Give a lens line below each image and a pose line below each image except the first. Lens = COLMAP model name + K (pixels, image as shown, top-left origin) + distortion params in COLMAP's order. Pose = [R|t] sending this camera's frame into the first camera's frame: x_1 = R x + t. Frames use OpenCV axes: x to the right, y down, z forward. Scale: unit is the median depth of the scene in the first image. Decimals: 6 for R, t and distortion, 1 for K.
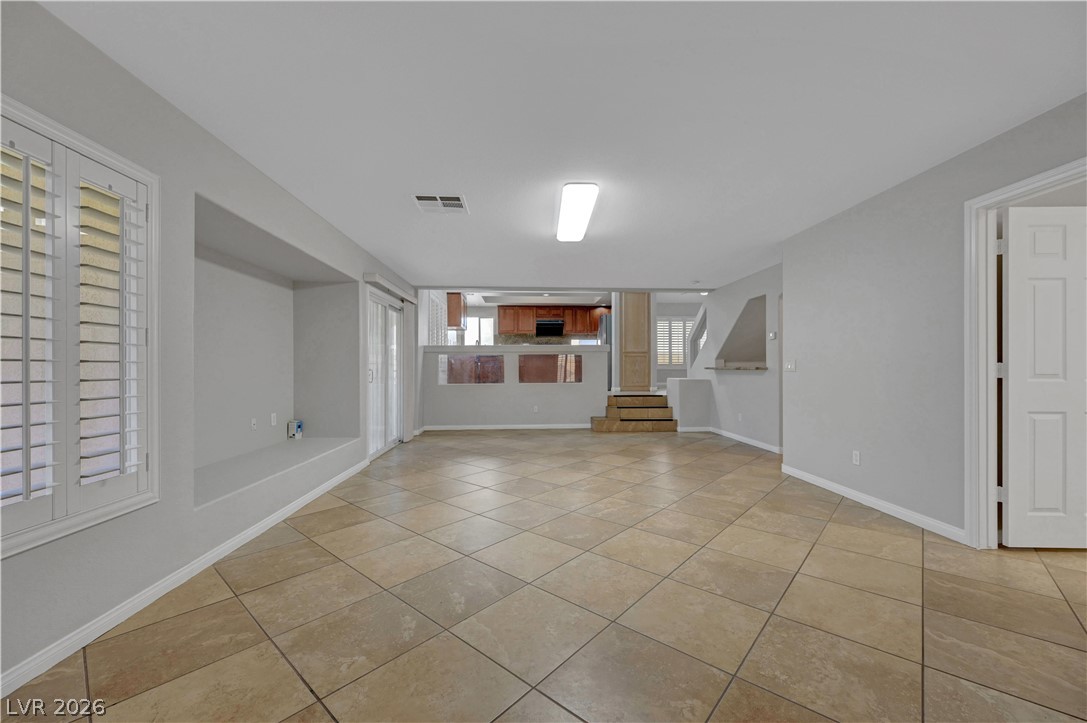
lens RADIAL K [[432.5, 0, 556.6], [0, 432.5, 368.3], [0, 0, 1]] dist [-0.000894, -0.000142]
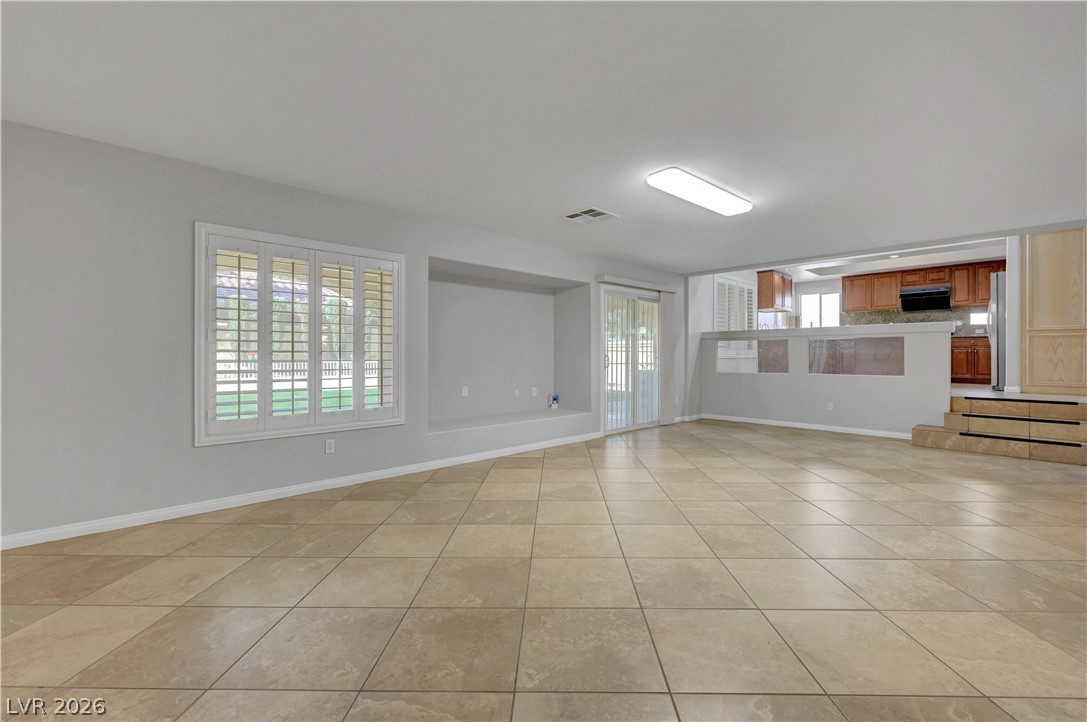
lens RADIAL K [[472.6, 0, 545.4], [0, 472.6, 355.3], [0, 0, 1]] dist [-0.002925, -0.000271]
pose [[0.635262, 0.003149, -0.772290, 0.305911], [-0.003024, 0.999994, 0.001590, -0.000581], [0.772290, 0.001325, 0.635268, 0.041482]]
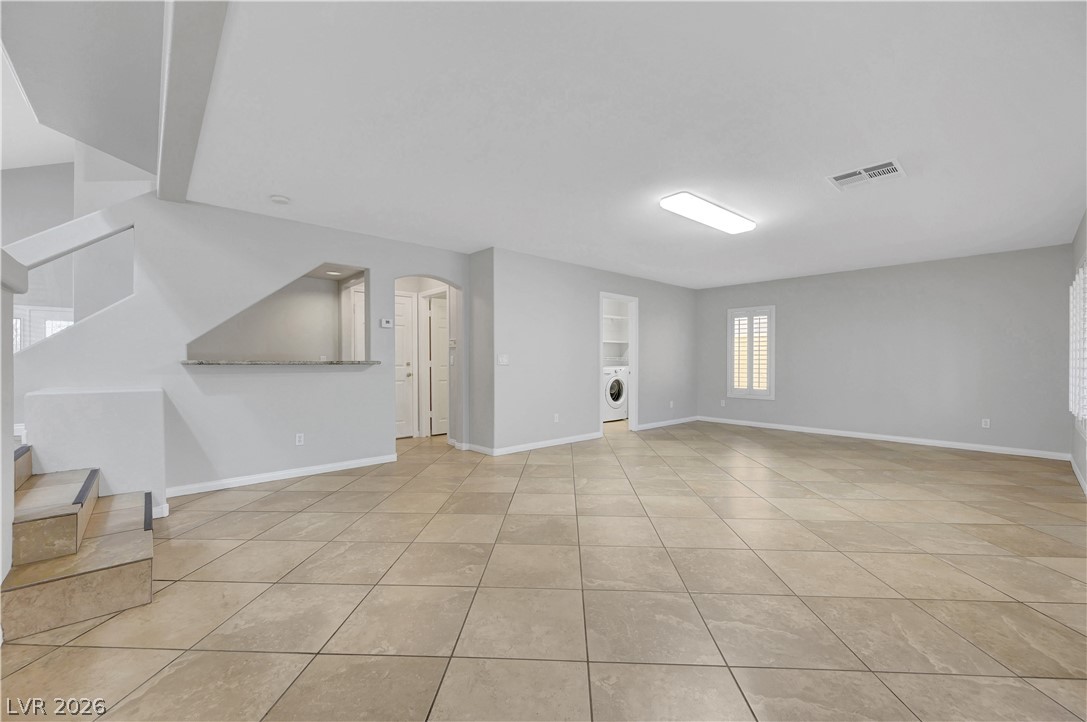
lens RADIAL K [[437.8, 0, 543.5], [0, 437.8, 361.0], [0, 0, 1]] dist [-0.000289, 0.000139]
pose [[-0.602898, 0.005196, 0.797801, -0.276048], [0.002146, 0.999986, -0.004891, 0.000153], [-0.797815, -0.001237, -0.602901, 0.973508]]
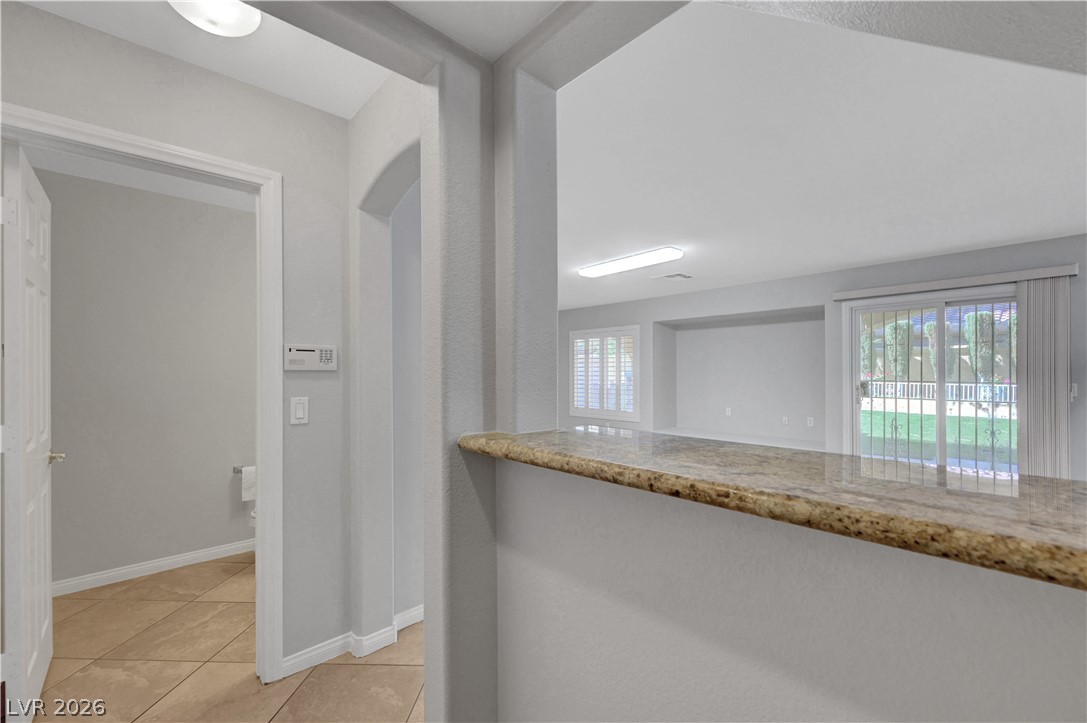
lens RADIAL K [[455.8, 0, 549.0], [0, 455.8, 366.7], [0, 0, 1]] dist [-0.000811, 0.000415]
pose [[-0.787523, 0.000565, -0.616286, 0.497406], [0.006062, 0.999958, -0.006830, -0.028143], [0.616256, -0.009115, -0.787493, 0.930316]]
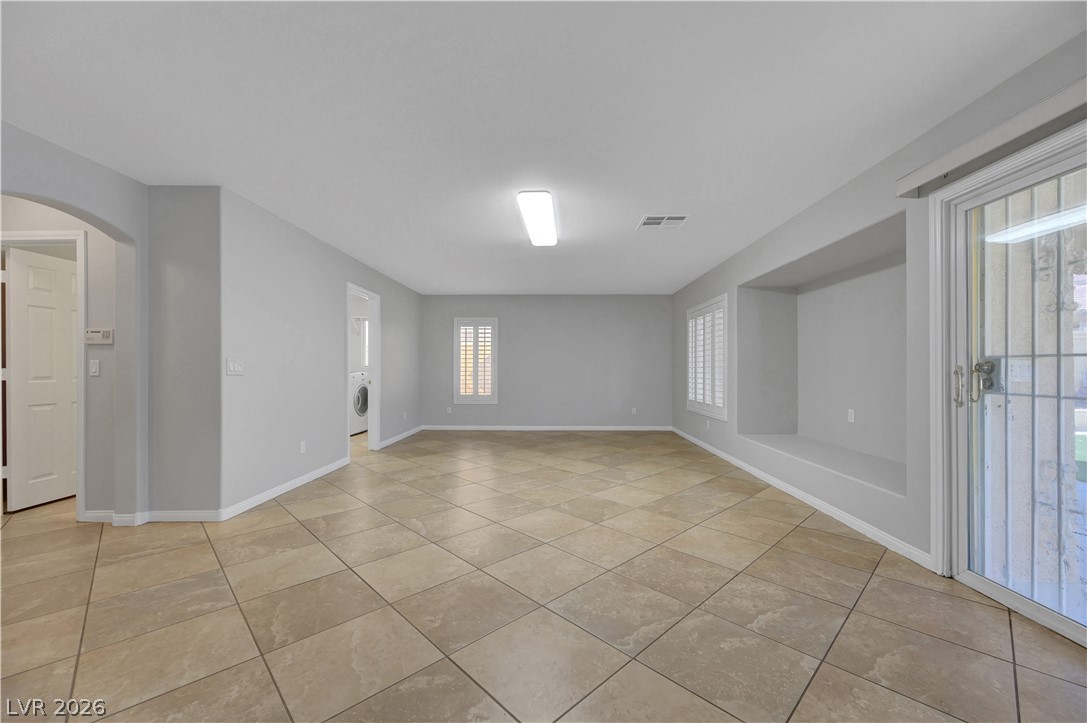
lens RADIAL K [[430.9, 0, 547.2], [0, 430.9, 366.8], [0, 0, 1]] dist [-0.000366, -0.000002]
pose [[-0.994263, 0.006034, 0.106795, -0.042322], [0.005551, 0.999973, -0.004821, -0.001648], [-0.106821, -0.004201, -0.994269, 1.007373]]
